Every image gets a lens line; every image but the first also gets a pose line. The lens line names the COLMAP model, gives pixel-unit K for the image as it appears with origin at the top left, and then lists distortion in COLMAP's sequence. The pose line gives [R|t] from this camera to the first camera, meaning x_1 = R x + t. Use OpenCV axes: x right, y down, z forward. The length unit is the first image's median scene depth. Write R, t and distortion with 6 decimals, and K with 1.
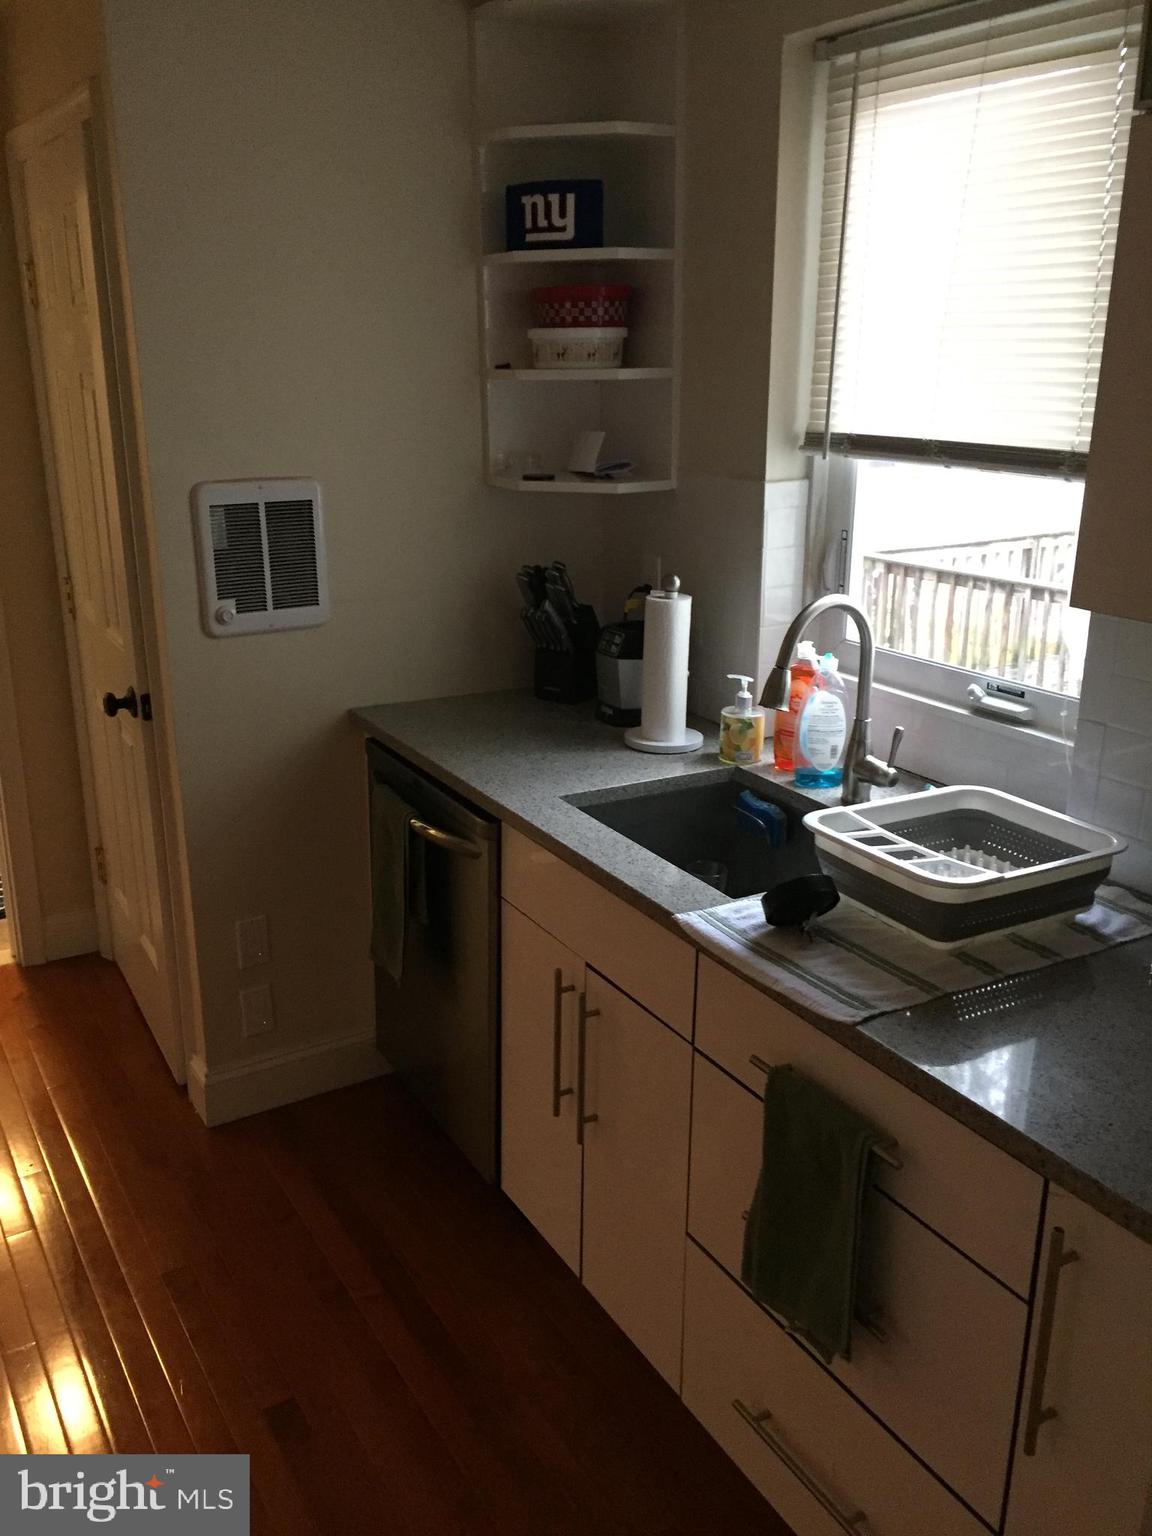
lens RADIAL K [[1326.8, 0, 576.1], [0, 1326.8, 767.1], [0, 0, 1]] dist [0.005905, -0.002869]
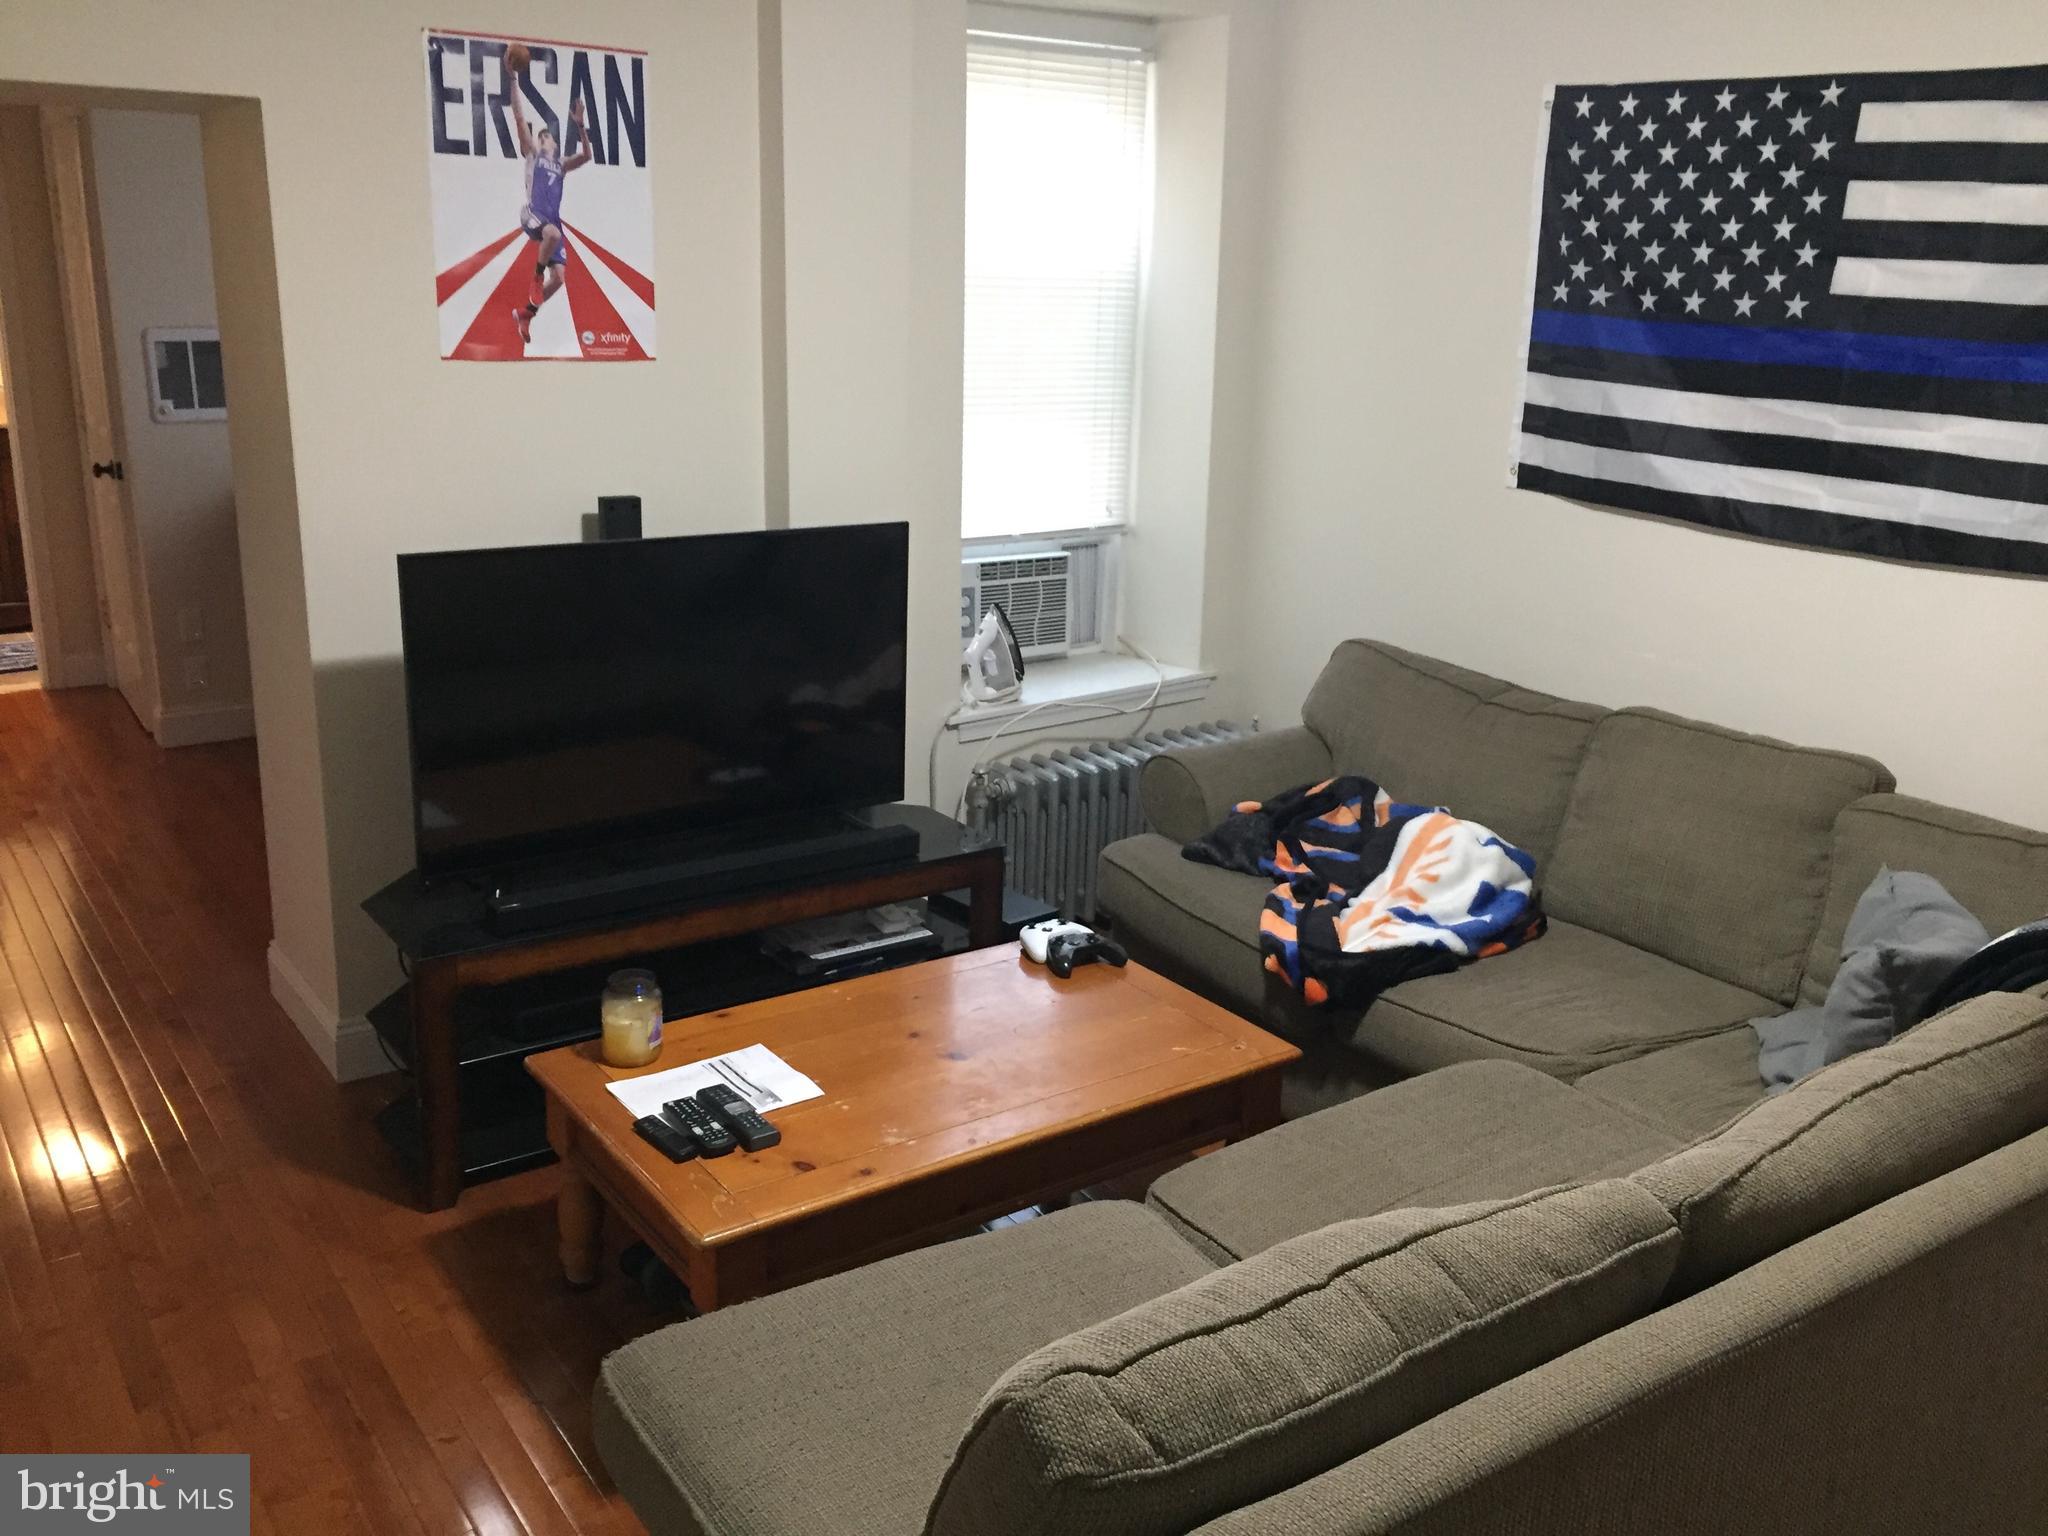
lens RADIAL K [[1769.0, 0, 1023.6], [0, 1769.0, 767.6], [0, 0, 1]] dist [0.005905, -0.002869]
pose [[0.997462, -0.002522, 0.071157, 0.624685], [0.004804, 0.999479, -0.031921, 0.395698], [-0.071040, 0.032182, 0.996954, -1.221598]]
